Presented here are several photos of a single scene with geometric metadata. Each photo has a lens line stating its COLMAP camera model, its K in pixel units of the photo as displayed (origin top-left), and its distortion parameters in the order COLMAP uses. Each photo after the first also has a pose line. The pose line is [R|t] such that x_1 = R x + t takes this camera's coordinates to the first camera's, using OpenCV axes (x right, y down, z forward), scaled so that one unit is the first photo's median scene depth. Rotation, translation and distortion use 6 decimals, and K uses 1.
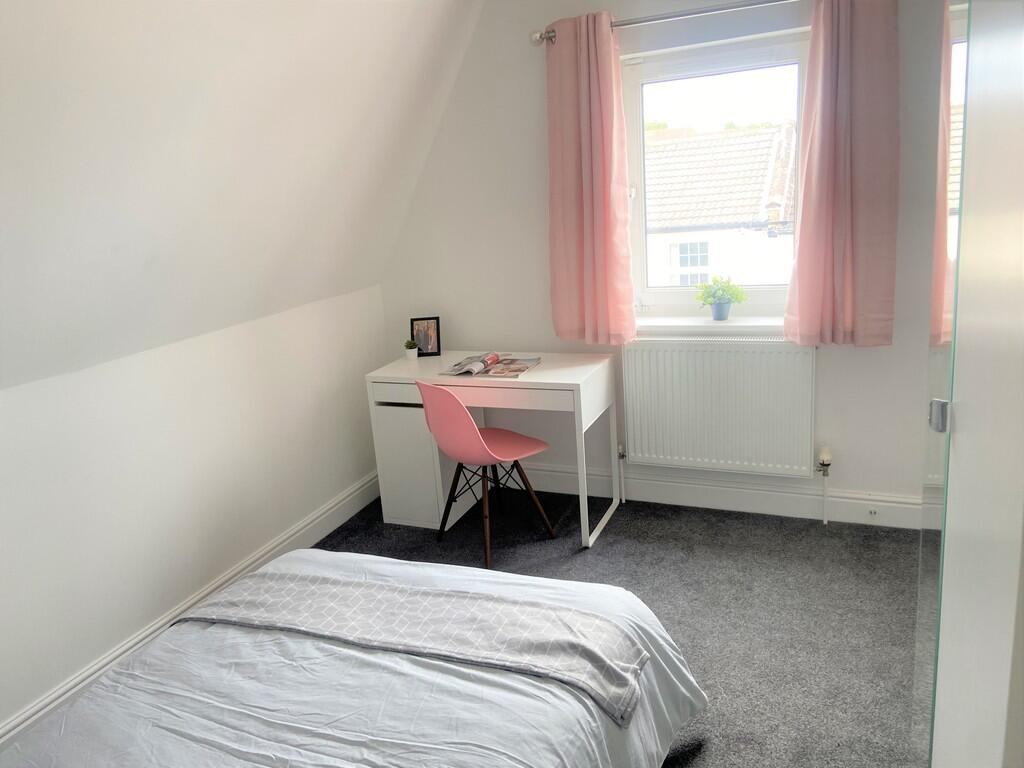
lens RADIAL K [[774.9, 0, 508.0], [0, 774.9, 383.4], [0, 0, 1]] dist [0.071627, -0.040807]
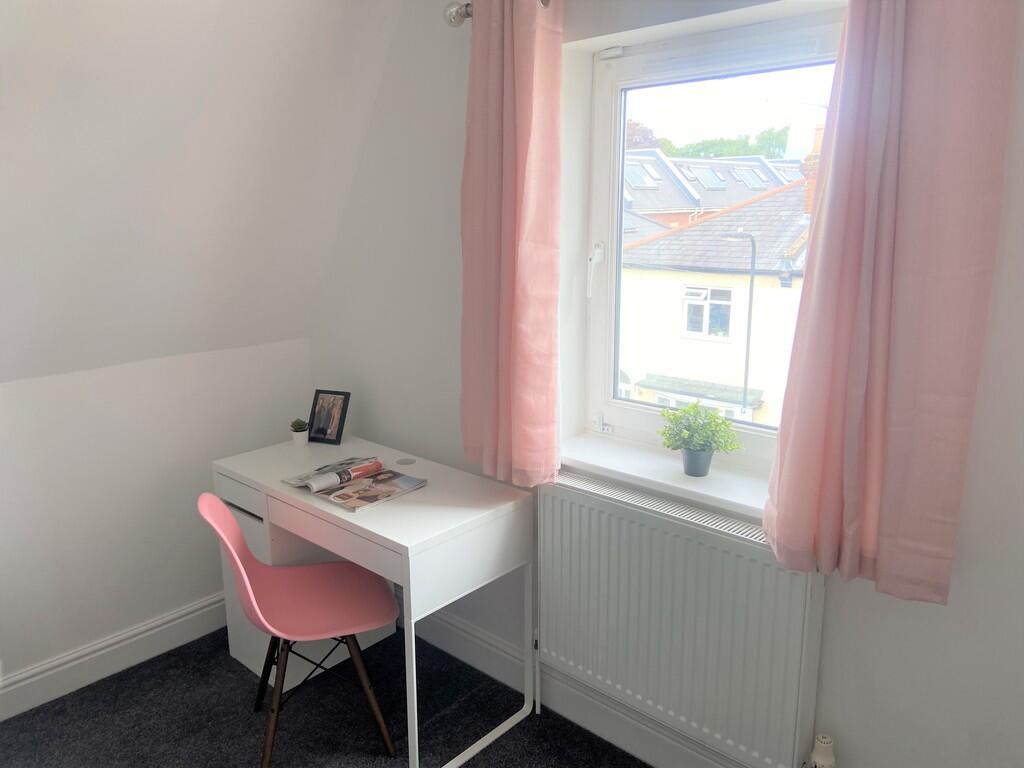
lens RADIAL K [[774.9, 0, 513.9], [0, 774.9, 383.3], [0, 0, 1]] dist [0.071627, -0.040807]
pose [[0.944146, 0.138393, -0.299057, 0.309860], [-0.142774, 0.989729, 0.007263, -0.134504], [0.296990, 0.035840, 0.954208, 0.368231]]
